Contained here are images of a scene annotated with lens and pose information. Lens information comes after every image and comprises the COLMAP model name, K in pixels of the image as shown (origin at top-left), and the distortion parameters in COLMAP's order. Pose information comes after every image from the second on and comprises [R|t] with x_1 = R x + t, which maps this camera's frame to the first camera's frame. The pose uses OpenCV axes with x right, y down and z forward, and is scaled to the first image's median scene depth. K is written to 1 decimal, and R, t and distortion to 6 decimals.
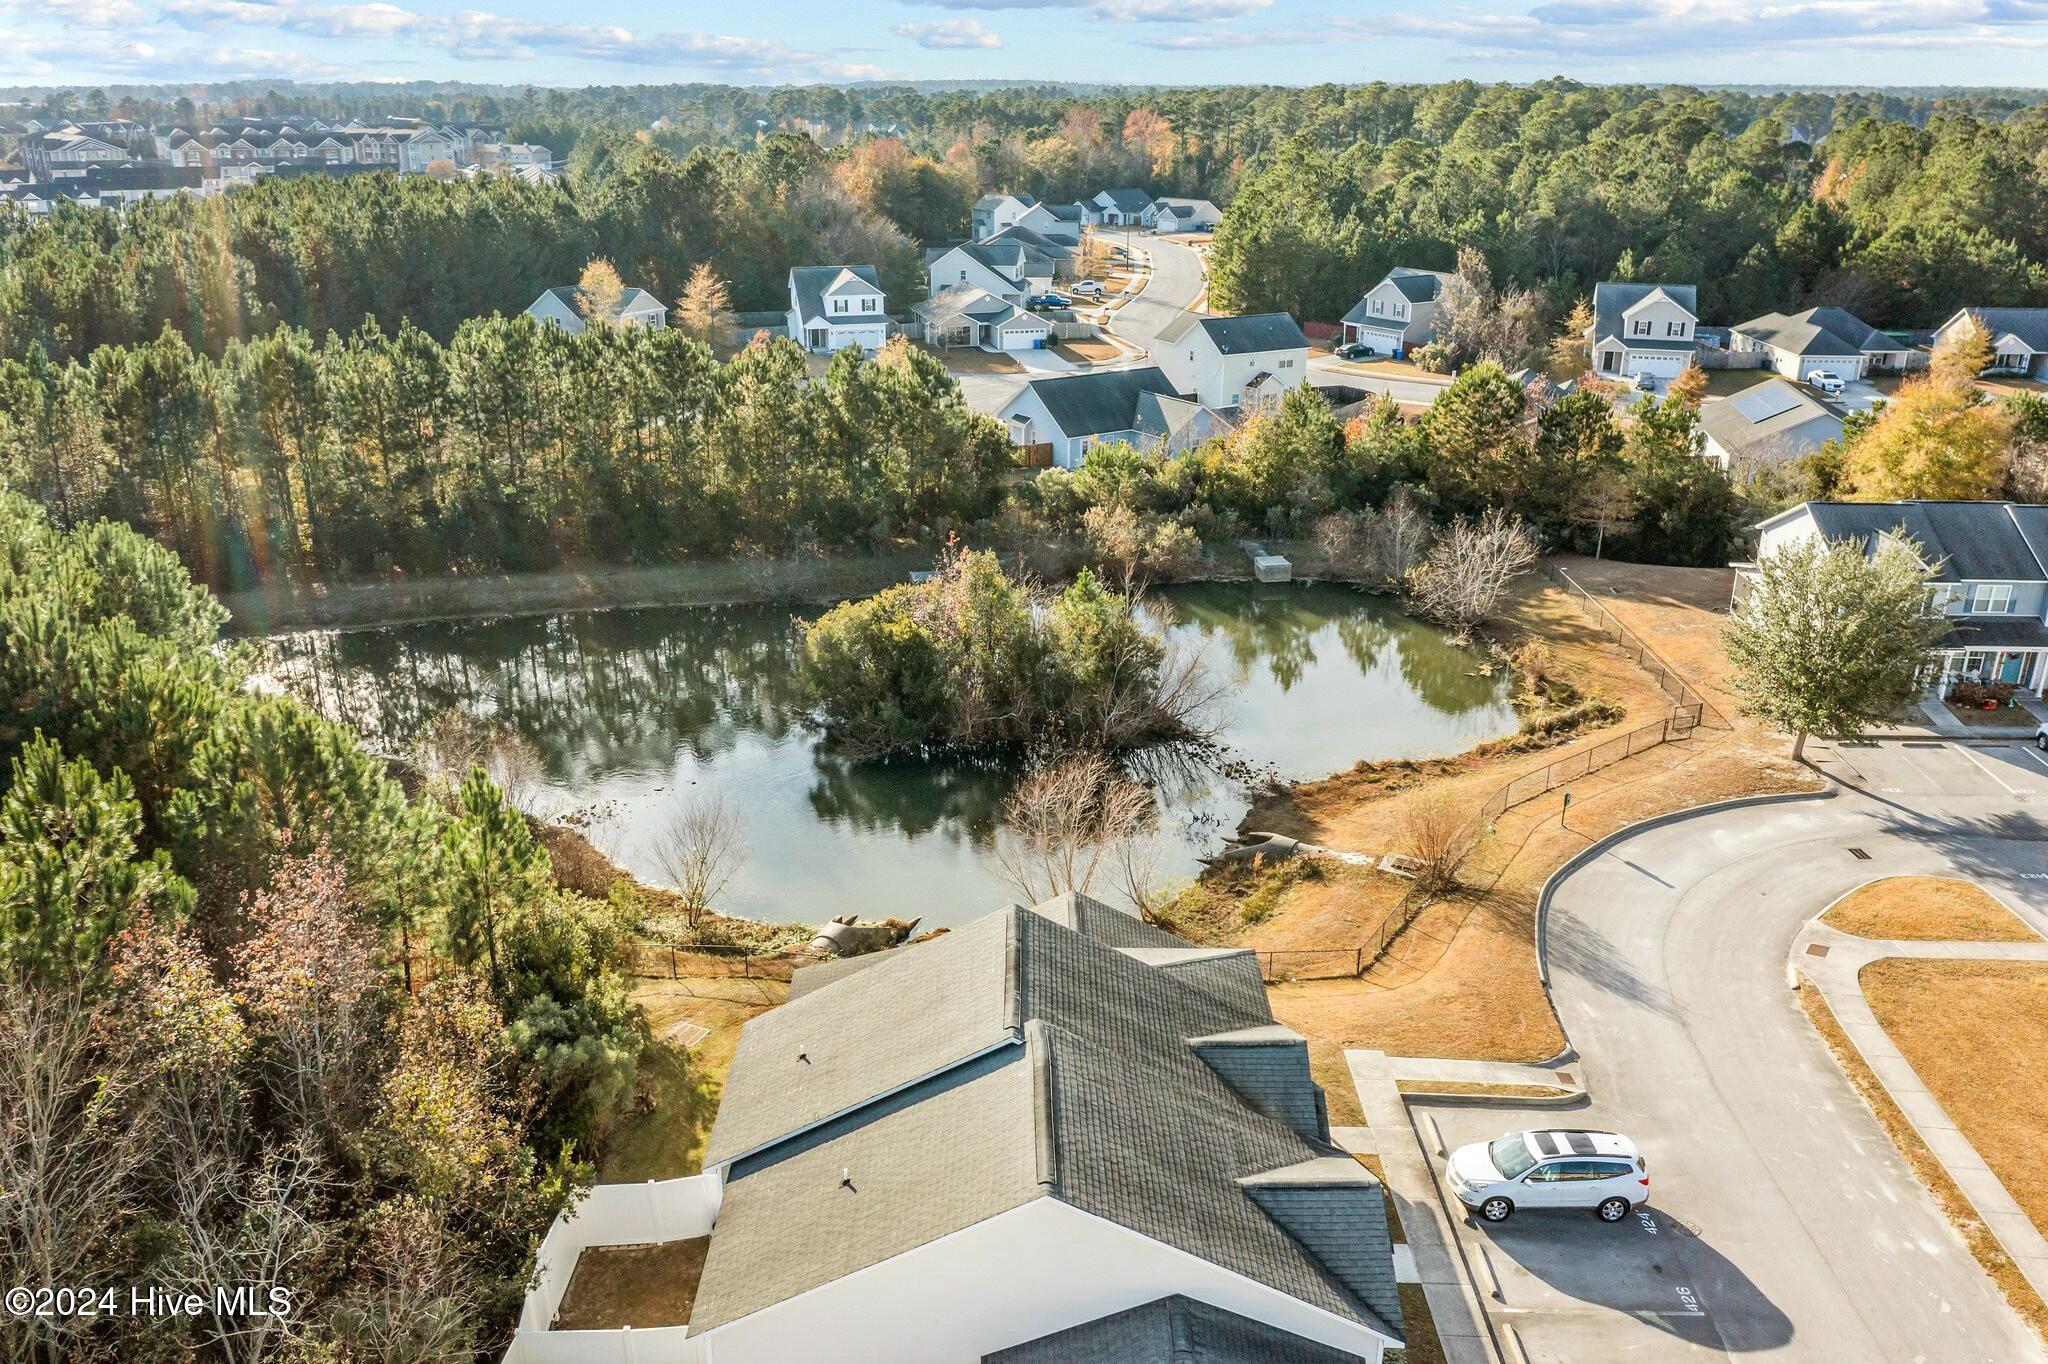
lens RADIAL K [[1616.7, 0, 1012.0], [0, 1616.7, 690.2], [0, 0, 1]] dist [-0.015735, 0.005412]
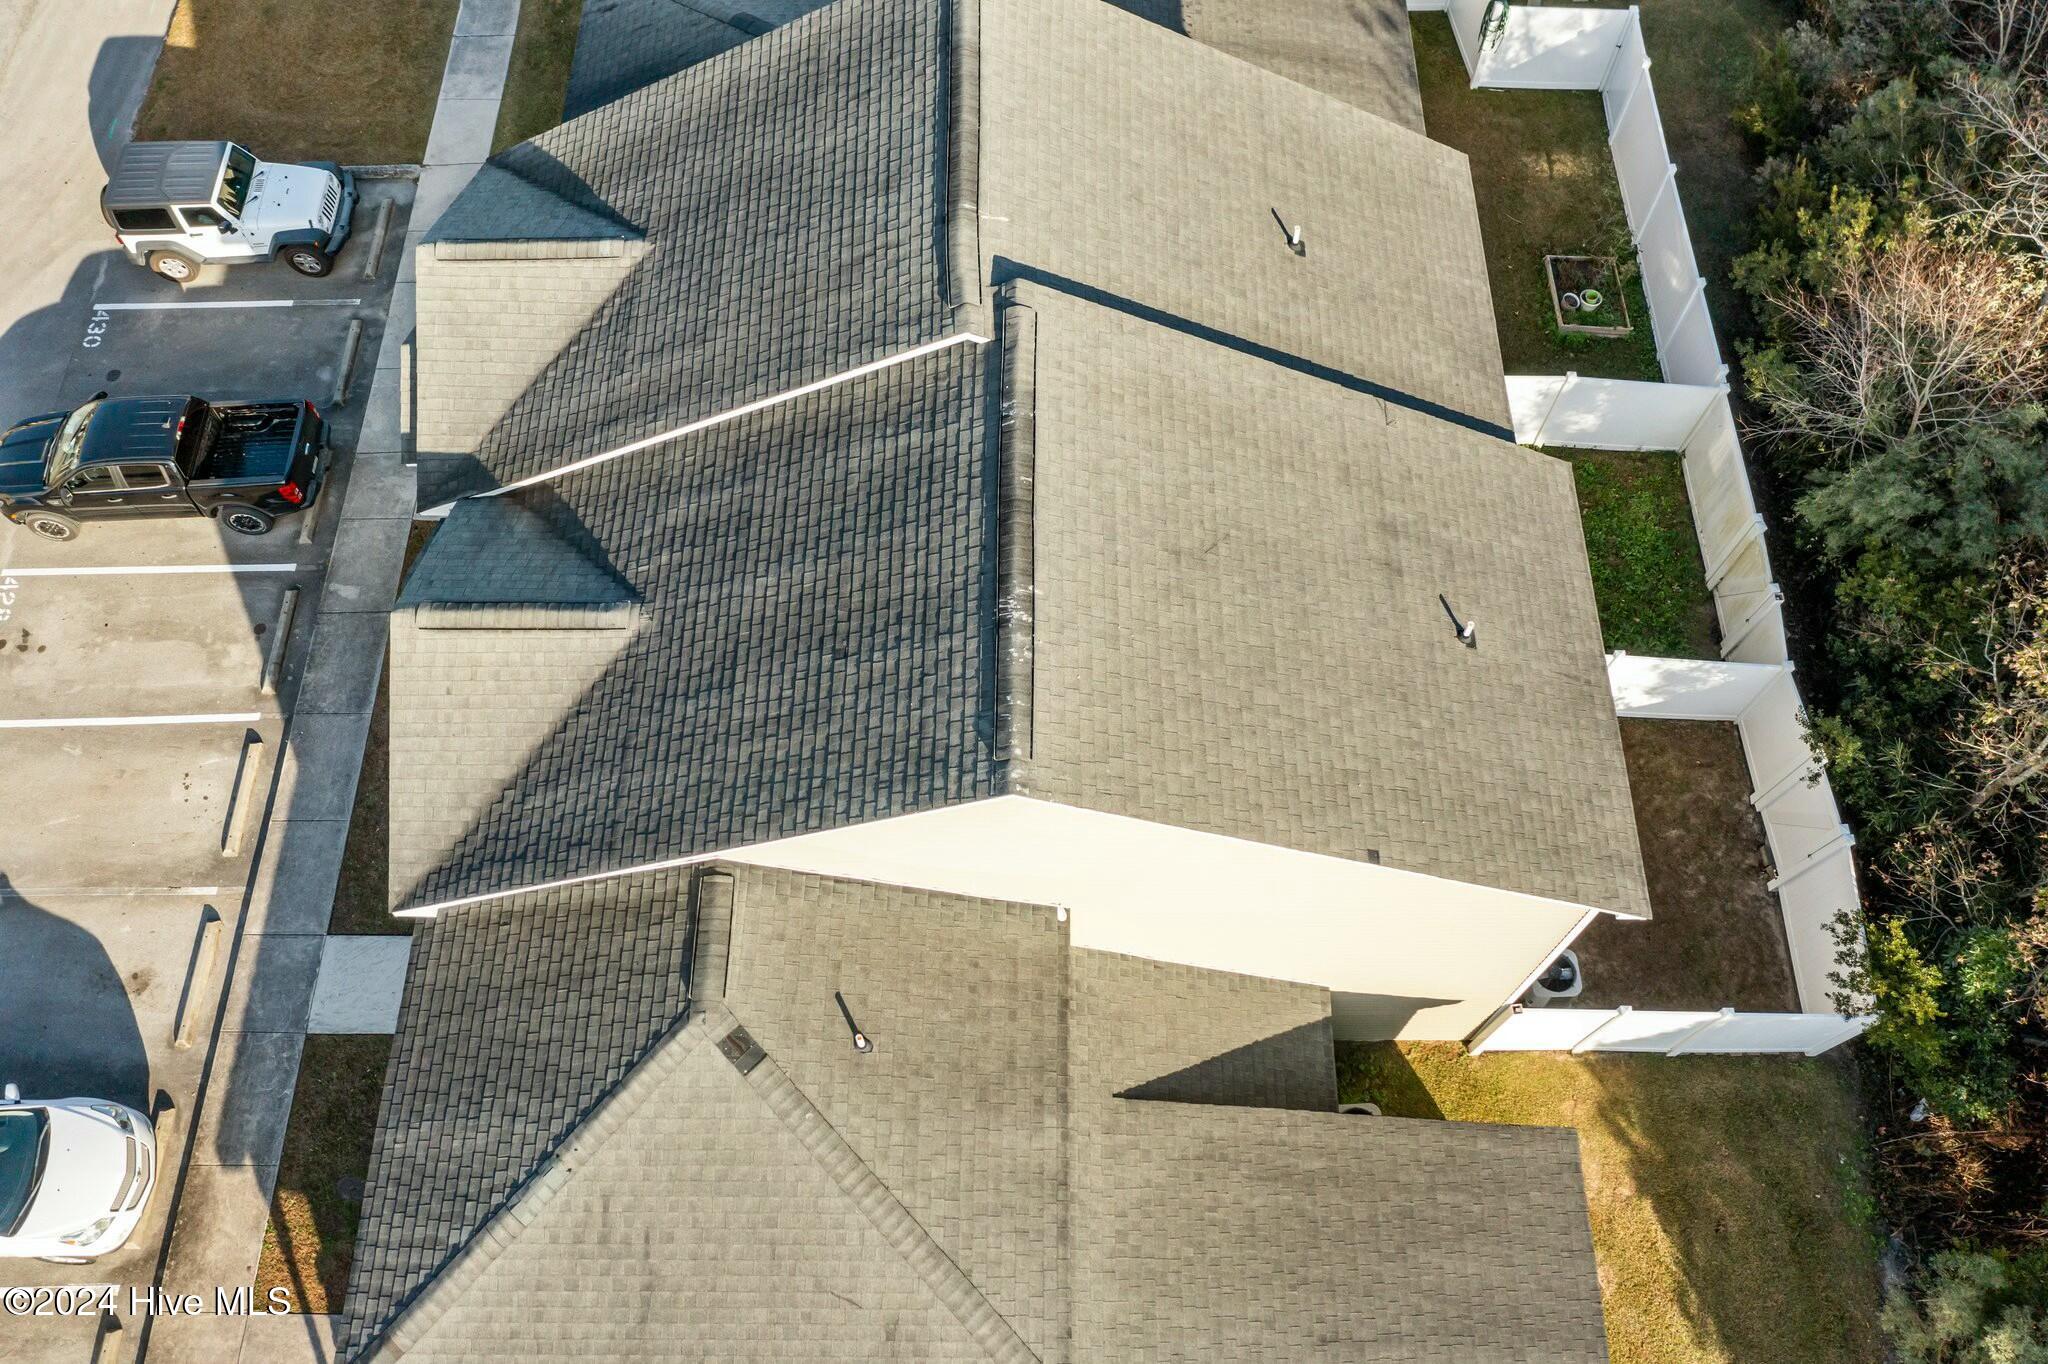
lens RADIAL K [[1616.7, 0, 1012.0], [0, 1616.7, 690.2], [0, 0, 1]] dist [-0.015735, 0.005412]
pose [[-0.999912, 0.004796, 0.012379, -0.002802], [0.012842, 0.113096, 0.993501, -0.211287], [0.003365, 0.993573, -0.113147, 0.936988]]
